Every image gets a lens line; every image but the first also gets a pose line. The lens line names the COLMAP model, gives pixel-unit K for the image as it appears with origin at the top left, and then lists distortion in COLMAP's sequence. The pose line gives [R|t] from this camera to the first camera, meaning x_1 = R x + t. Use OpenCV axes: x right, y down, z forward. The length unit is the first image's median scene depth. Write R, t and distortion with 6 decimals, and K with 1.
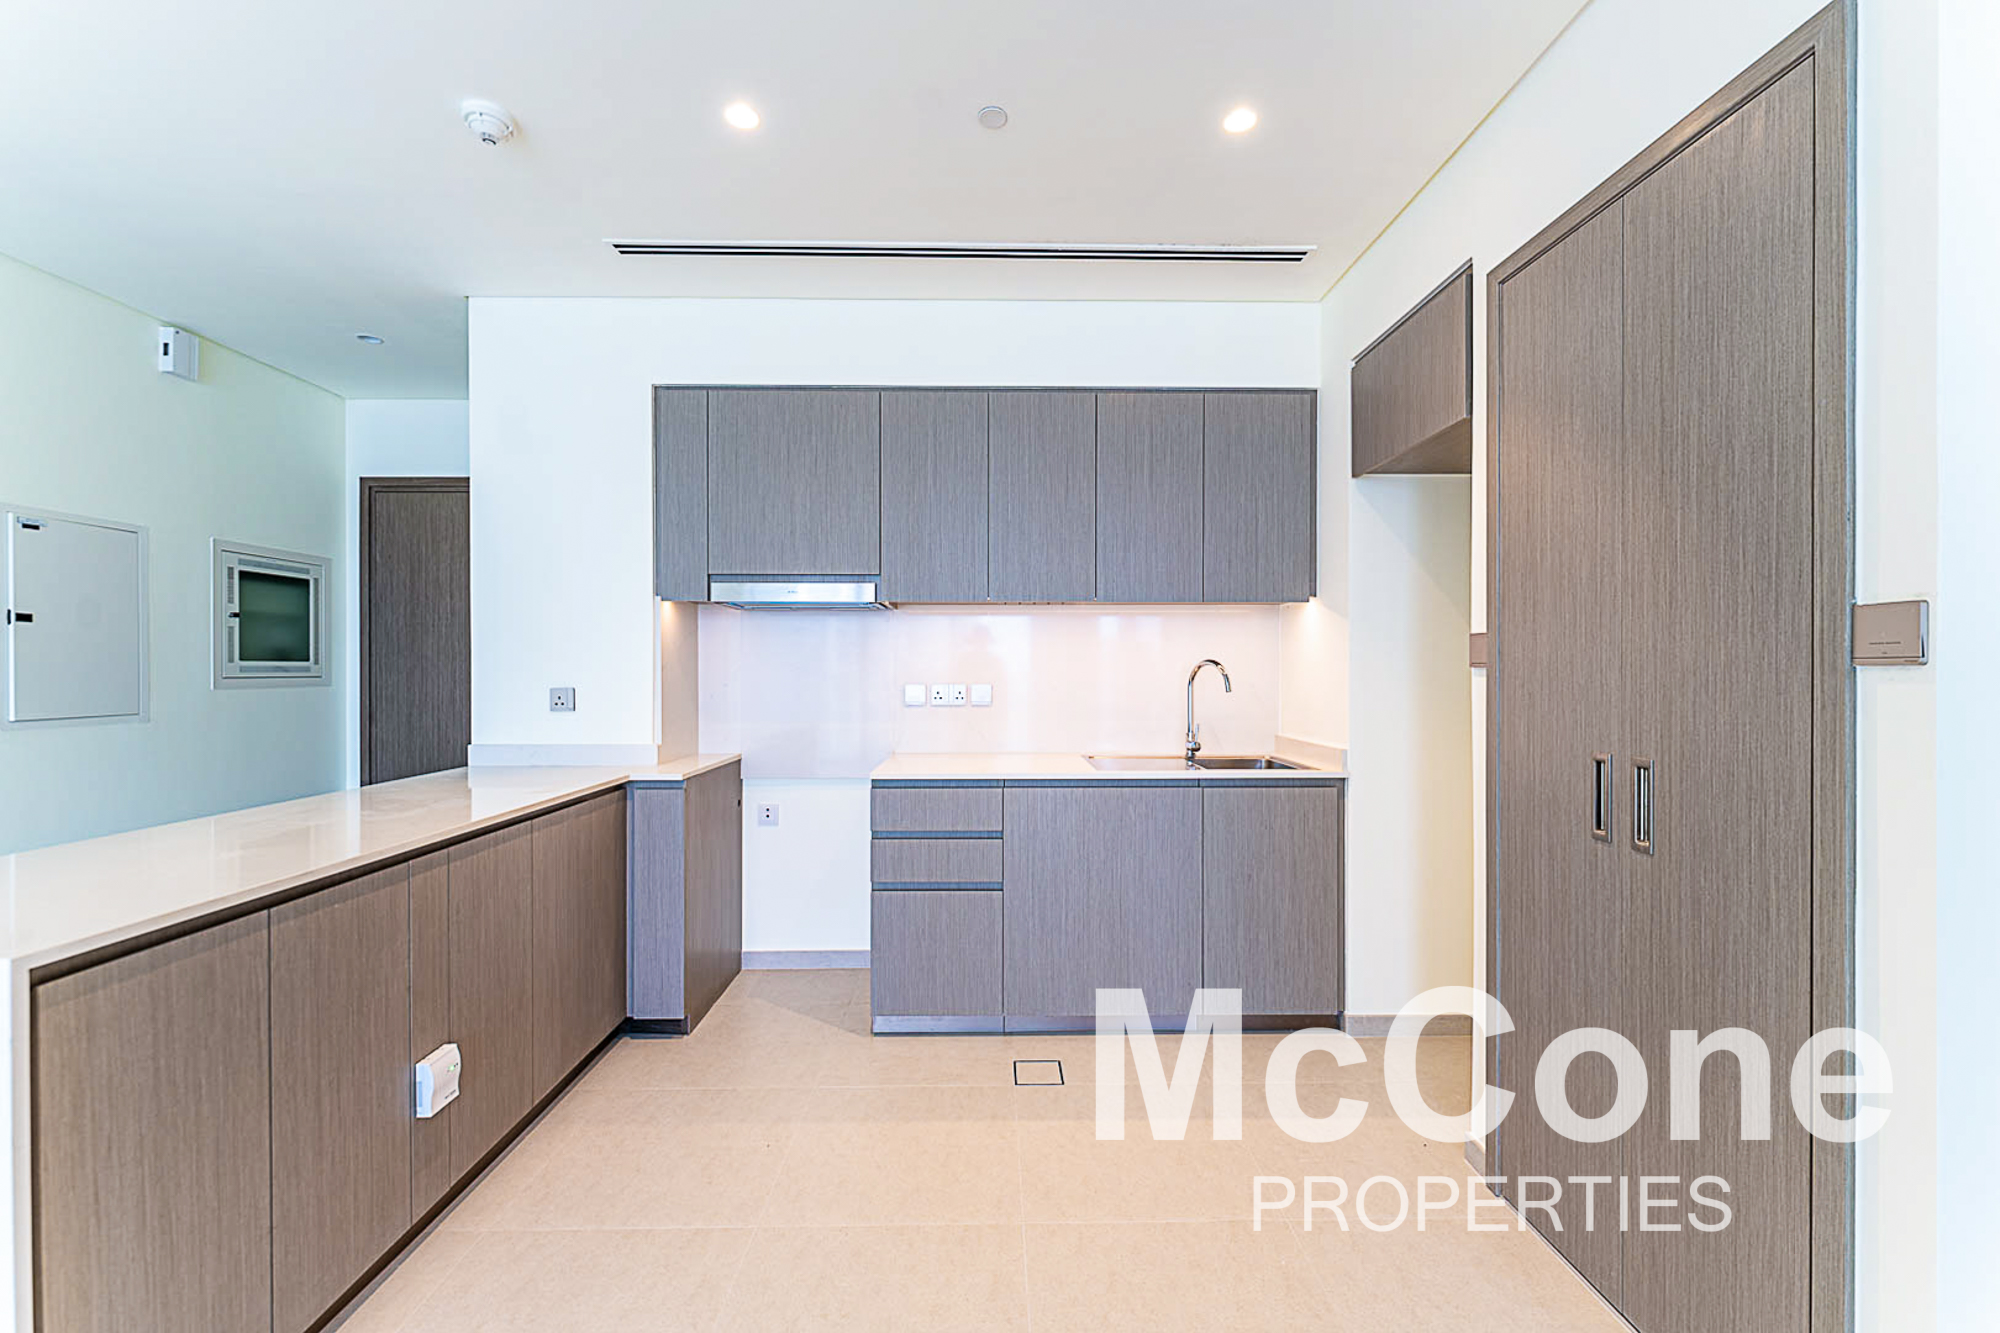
lens RADIAL K [[806.6, 0, 1010.1], [0, 806.6, 671.5], [0, 0, 1]] dist [-0.001072, 0.000781]
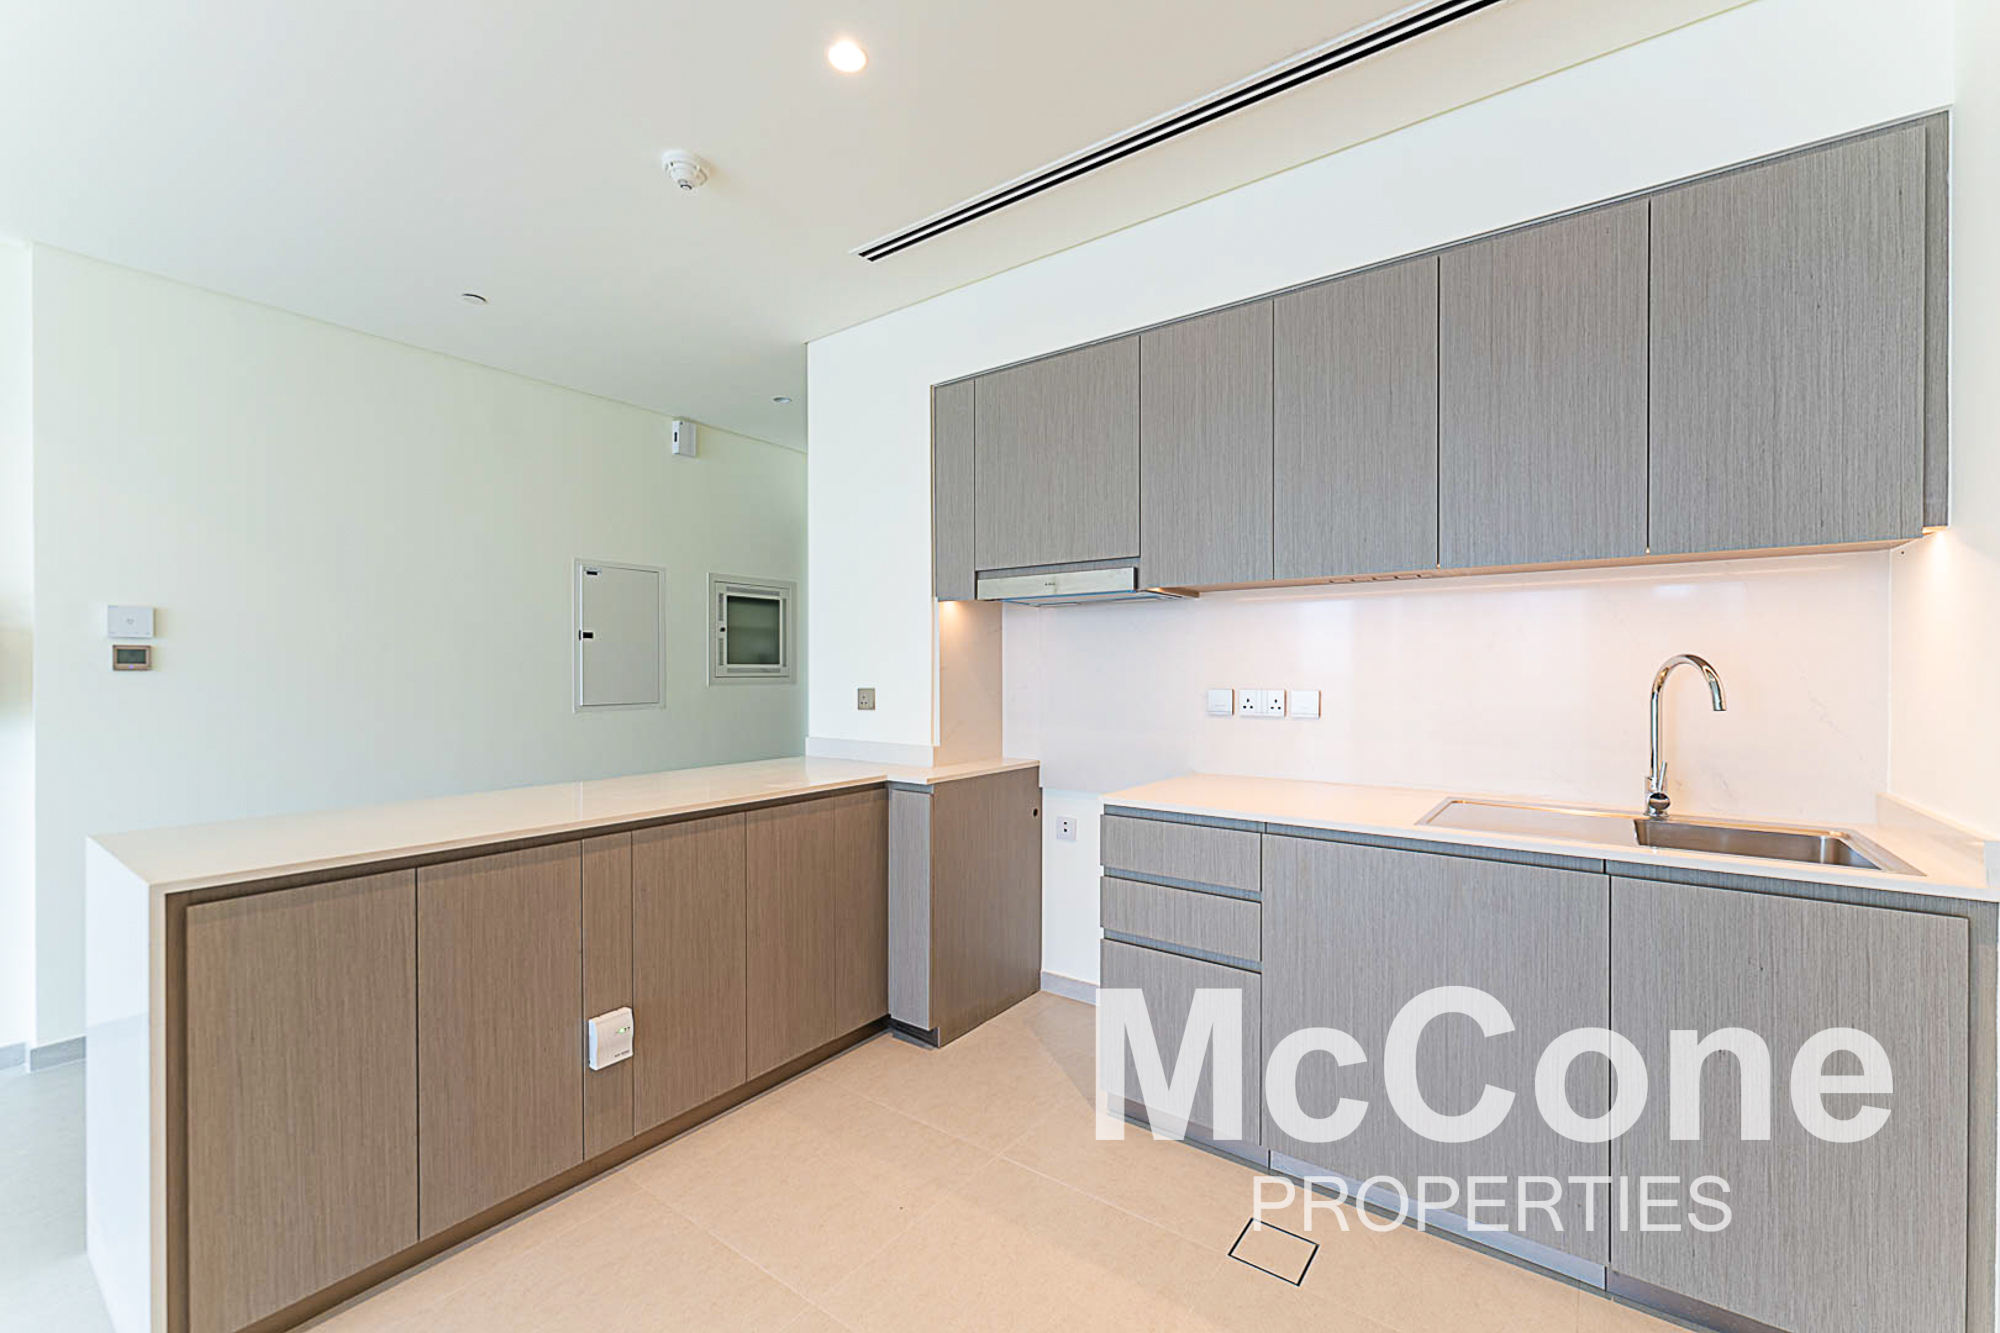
lens RADIAL K [[806.6, 0, 999.8], [0, 806.6, 672.6], [0, 0, 1]] dist [-0.001072, 0.000781]
pose [[0.789857, 0.002014, -0.613287, 0.251367], [-0.001803, 0.999998, 0.000961, -0.001586], [0.613288, 0.000346, 0.789859, 0.279748]]
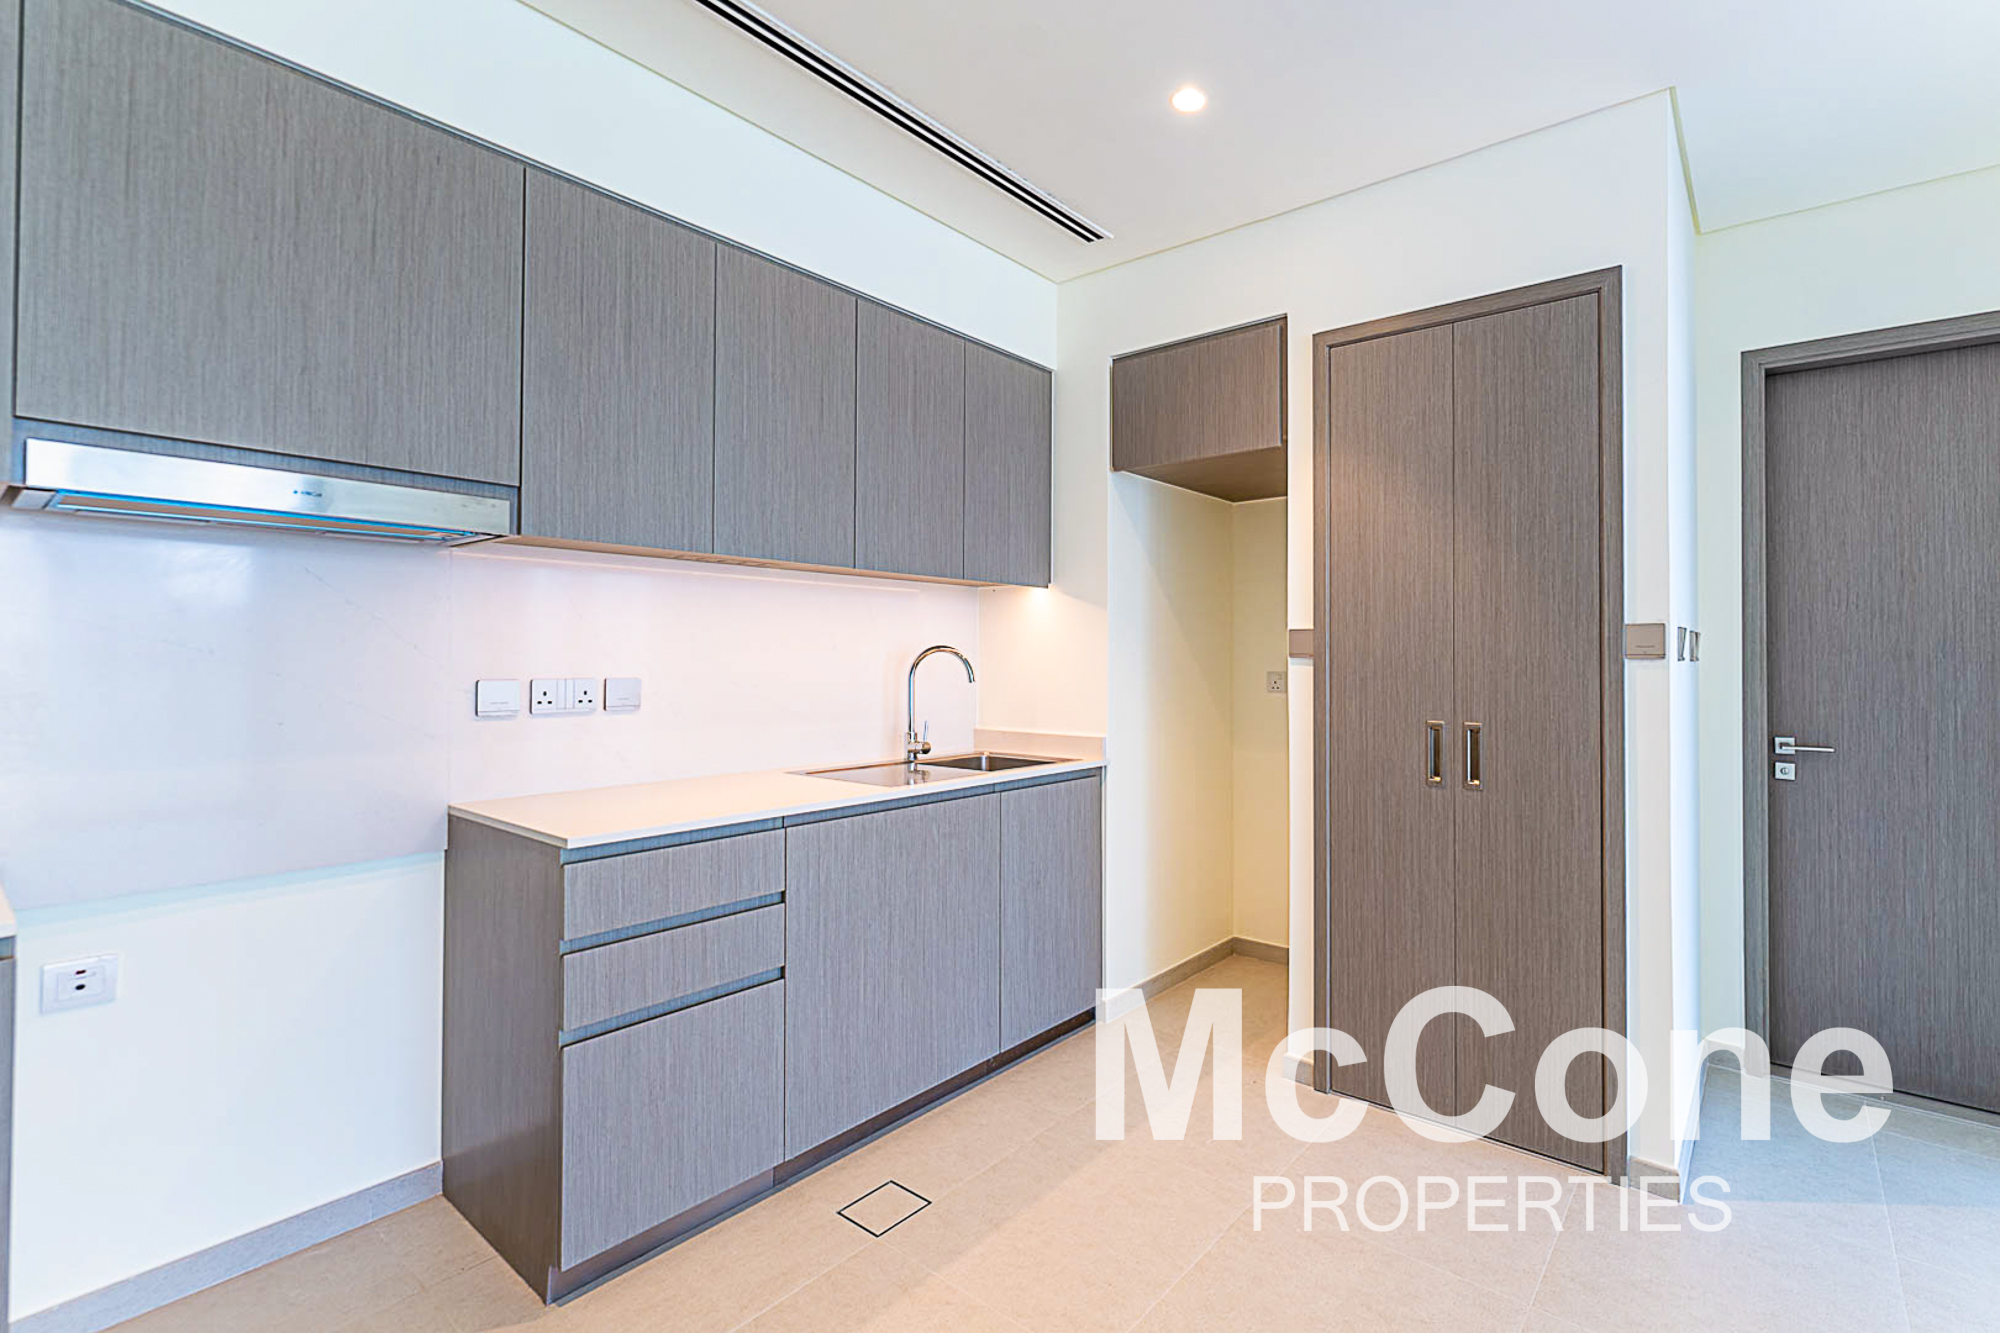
lens RADIAL K [[861.7, 0, 1186.4], [0, 861.7, 645.9], [0, 0, 1]] dist [0.000171, -0.000085]
pose [[0.580054, 0.015229, 0.814436, -0.413492], [-0.004036, 0.999867, -0.015822, -0.001102], [-0.814568, 0.005891, 0.580038, 0.293250]]
